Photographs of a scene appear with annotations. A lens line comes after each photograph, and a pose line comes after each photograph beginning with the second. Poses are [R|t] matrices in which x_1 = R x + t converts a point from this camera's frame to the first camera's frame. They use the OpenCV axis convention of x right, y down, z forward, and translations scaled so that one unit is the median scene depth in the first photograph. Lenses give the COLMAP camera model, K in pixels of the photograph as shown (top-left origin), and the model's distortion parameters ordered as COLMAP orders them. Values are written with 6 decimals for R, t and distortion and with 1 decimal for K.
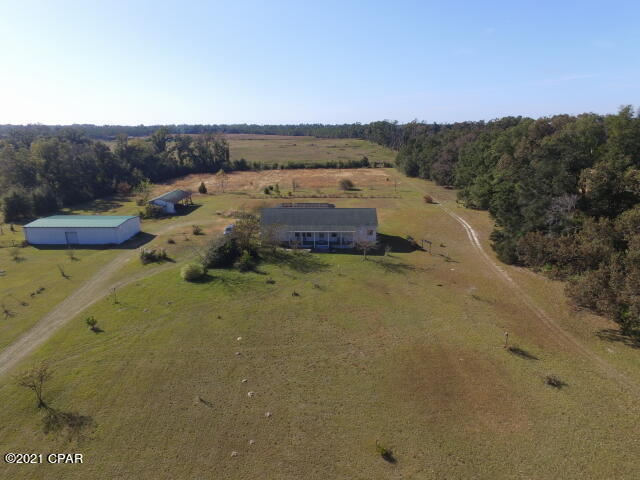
lens RADIAL K [[373.5, 0, 313.6], [0, 373.5, 240.1], [0, 0, 1]] dist [-0.005545, 0.014284]
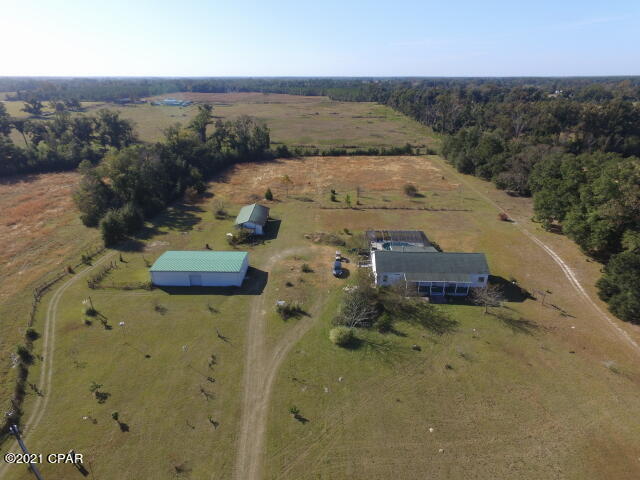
lens RADIAL K [[373.5, 0, 313.6], [0, 373.5, 240.1], [0, 0, 1]] dist [-0.005545, 0.014284]
pose [[0.999970, 0.005527, -0.005361, -0.264231], [-0.004857, 0.993025, 0.117800, -0.210547], [0.005975, -0.117770, 0.993023, -0.029340]]
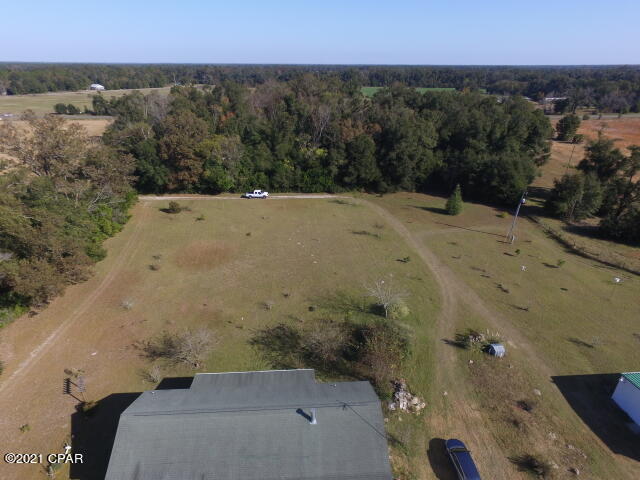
lens RADIAL K [[373.5, 0, 313.6], [0, 373.5, 240.1], [0, 0, 1]] dist [-0.005545, 0.014284]
pose [[-0.995603, 0.036937, -0.086085, -0.023059], [-0.031062, 0.736803, 0.675393, -0.464912], [0.088375, 0.675098, -0.732416, 1.044540]]
